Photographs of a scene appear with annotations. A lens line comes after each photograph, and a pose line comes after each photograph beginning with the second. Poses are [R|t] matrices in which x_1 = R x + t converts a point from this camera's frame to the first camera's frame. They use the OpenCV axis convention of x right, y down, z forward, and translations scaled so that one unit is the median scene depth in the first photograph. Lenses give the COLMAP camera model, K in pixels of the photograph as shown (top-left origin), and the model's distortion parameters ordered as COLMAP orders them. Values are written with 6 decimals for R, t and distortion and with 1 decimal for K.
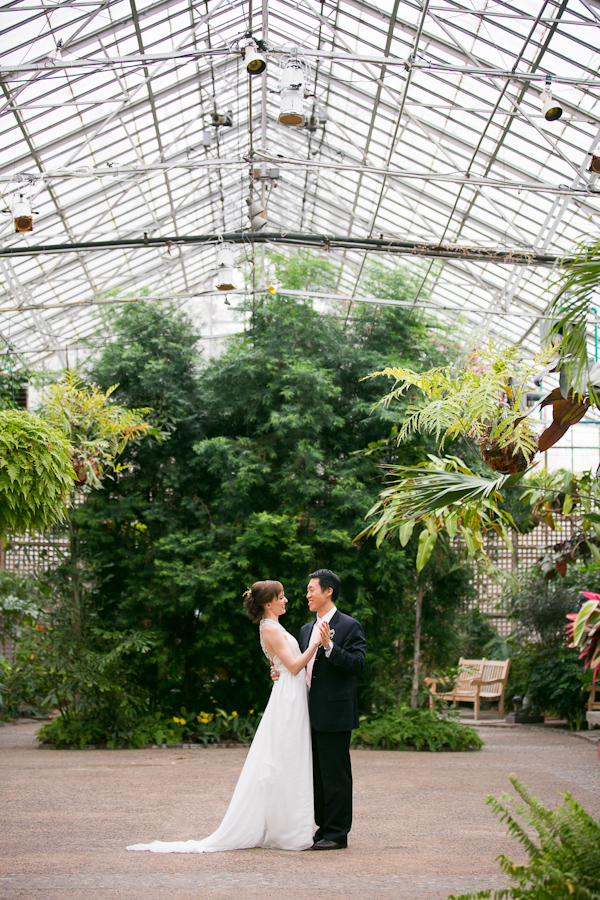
lens RADIAL K [[1946.0, 0, 300.0], [0, 1946.0, 450.0], [0, 0, 1]] dist [-0.082304, 0.154199]
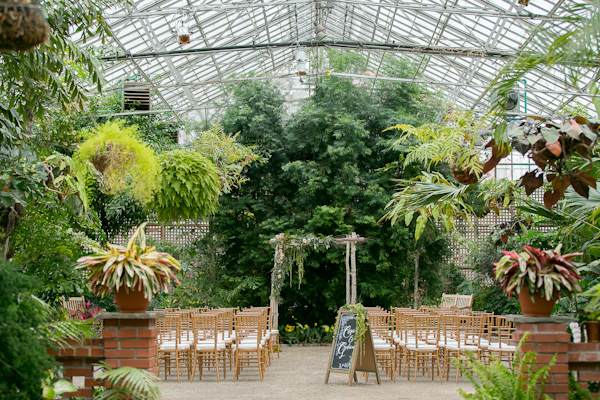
lens RADIAL K [[1259.5, 0, 298.7], [0, 1259.5, 175.3], [0, 0, 1]] dist [0.278836, 0.082949]
pose [[0.999443, -0.006498, -0.032744, -0.004521], [0.006834, 0.999925, 0.010170, -0.005482], [0.032676, -0.010388, 0.999412, -0.089781]]
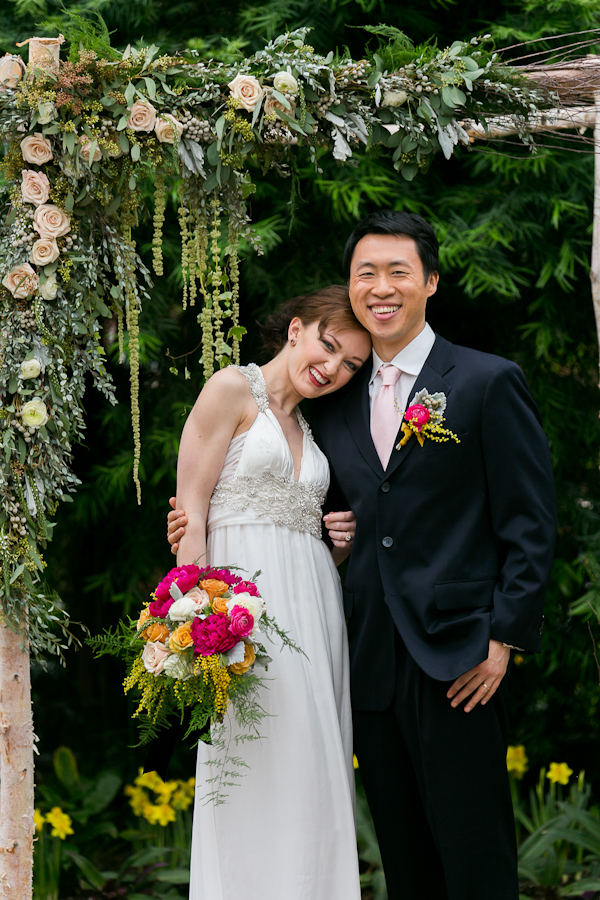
lens RADIAL K [[3807.8, 0, 300.0], [0, 3807.8, 450.0], [0, 0, 1]] dist [-0.384337, -1.555251]
pose [[0.998991, -0.039198, -0.021899, -0.022048], [0.041223, 0.994002, 0.101298, 0.055042], [0.017797, -0.102098, 0.994615, 0.576294]]
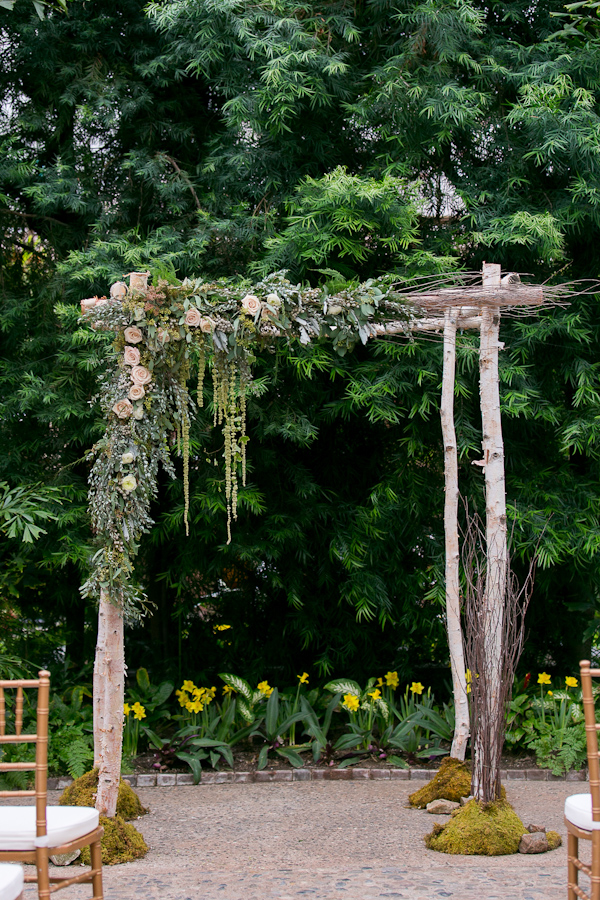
lens RADIAL K [[1946.0, 0, 300.0], [0, 1946.0, 450.0], [0, 0, 1]] dist [-0.082304, 0.154199]
pose [[0.999770, -0.020859, -0.005018, -0.024231], [0.021177, 0.996958, 0.075015, 0.057350], [0.003438, -0.075104, 0.997170, 0.605967]]
